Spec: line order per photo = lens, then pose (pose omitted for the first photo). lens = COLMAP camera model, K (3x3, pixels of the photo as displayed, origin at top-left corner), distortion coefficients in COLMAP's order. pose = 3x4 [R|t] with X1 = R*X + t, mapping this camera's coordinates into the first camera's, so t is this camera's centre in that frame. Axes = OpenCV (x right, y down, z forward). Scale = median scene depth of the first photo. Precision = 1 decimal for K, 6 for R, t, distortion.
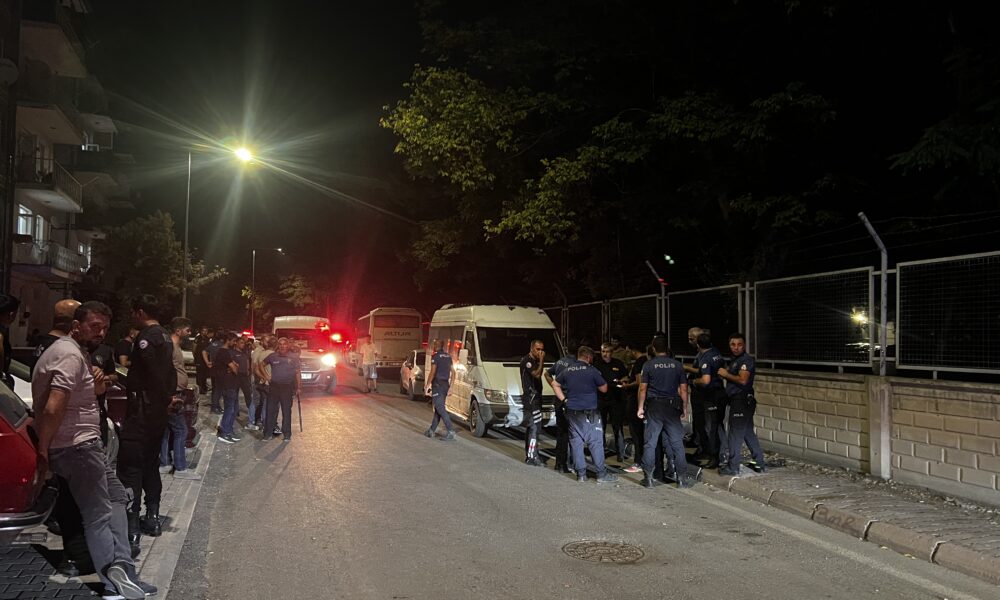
lens RADIAL K [[752.8, 0, 509.3], [0, 752.8, 302.3], [0, 0, 1]] dist [0.068785, -0.058787]
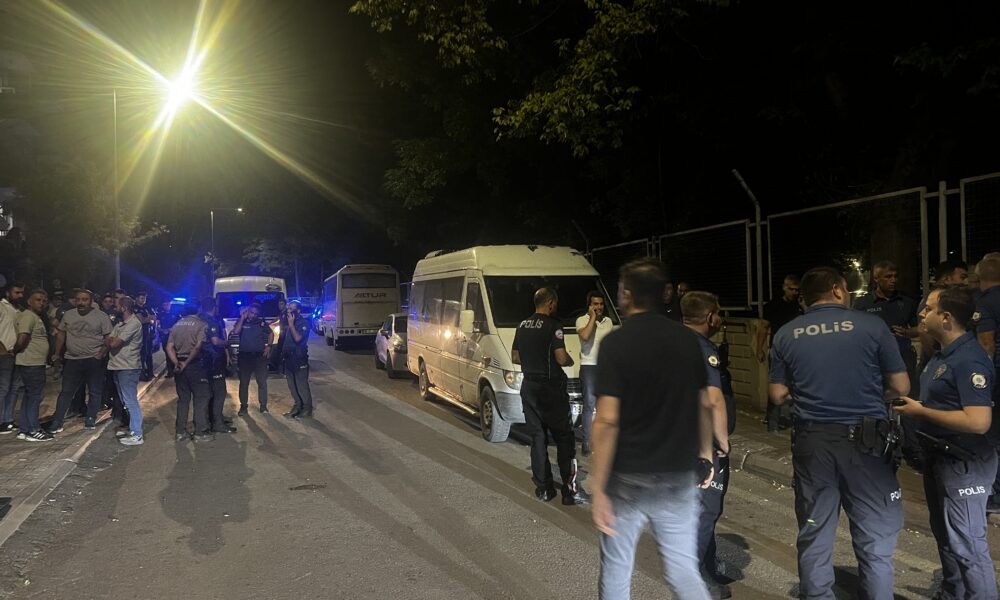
lens RADIAL K [[752.8, 0, 499.2], [0, 752.8, 309.0], [0, 0, 1]] dist [0.068785, -0.058787]
pose [[0.999332, -0.032059, 0.017568, -0.034946], [0.030943, 0.997690, 0.060468, 0.017892], [-0.019466, -0.059884, 0.998016, 0.270124]]
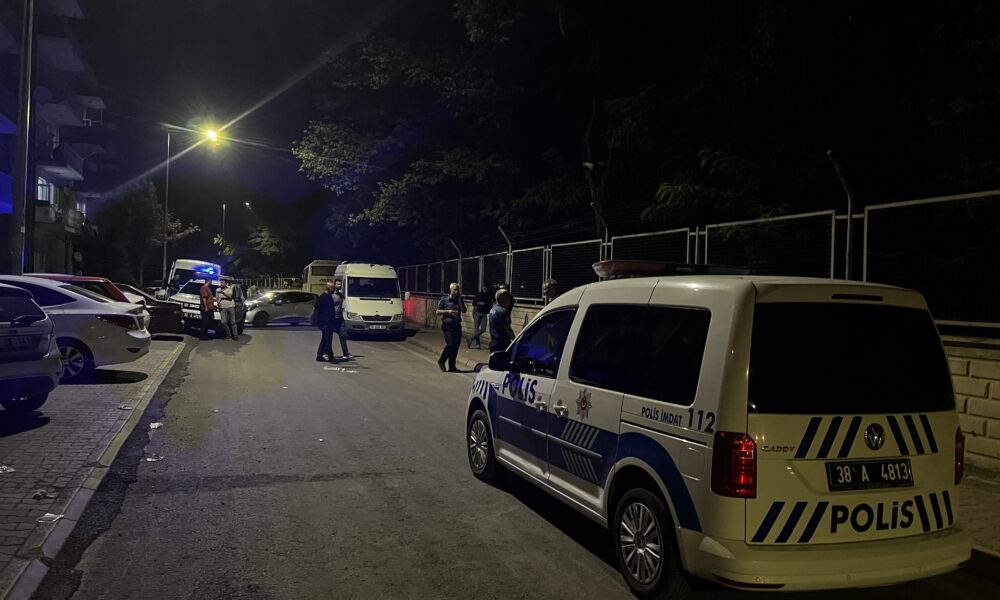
lens RADIAL K [[752.8, 0, 515.6], [0, 752.8, 299.2], [0, 0, 1]] dist [0.068785, -0.058787]
pose [[0.999207, 0.016543, 0.036220, 0.223867], [-0.018749, 0.997935, 0.061437, -0.022633], [-0.035128, -0.062067, 0.997454, -0.583591]]
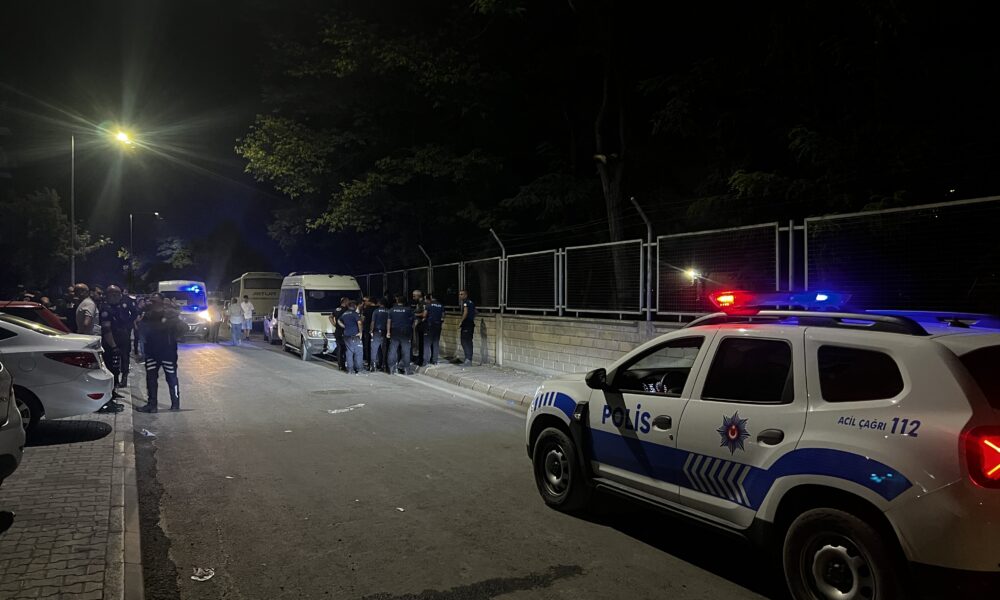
lens RADIAL K [[752.8, 0, 509.9], [0, 752.8, 298.8], [0, 0, 1]] dist [0.068785, -0.058787]
pose [[0.990173, -0.013545, 0.139194, 0.125060], [0.006203, 0.998573, 0.053043, -0.021610], [-0.139714, -0.051658, 0.988844, -0.458129]]
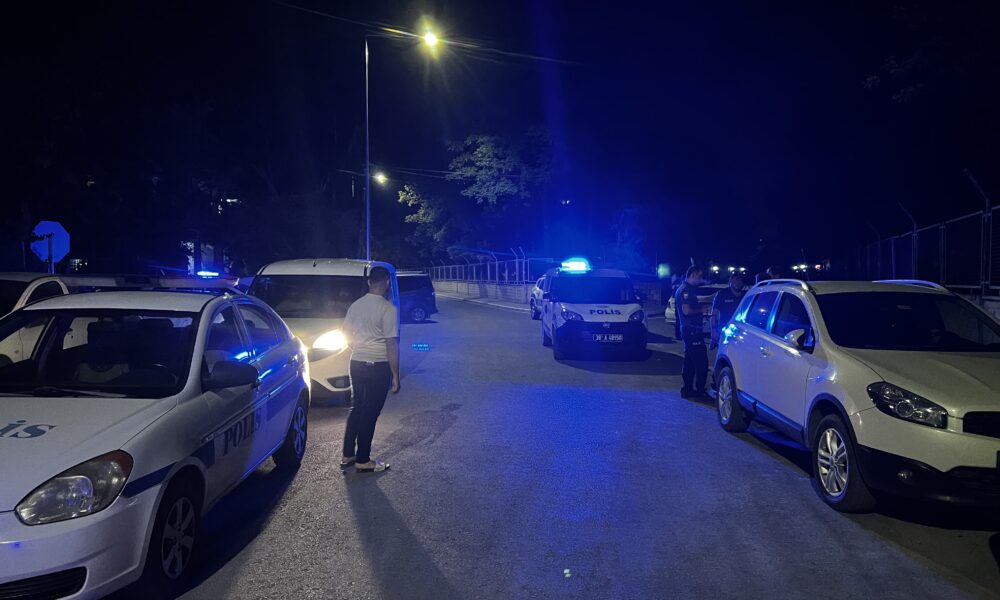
lens RADIAL K [[752.8, 0, 499.0], [0, 752.8, 300.7], [0, 0, 1]] dist [0.068785, -0.058787]
pose [[0.960717, -0.010358, -0.277337, -0.644326], [0.033273, 0.996394, 0.078047, 0.129891], [0.275529, -0.084209, 0.957597, 2.490833]]
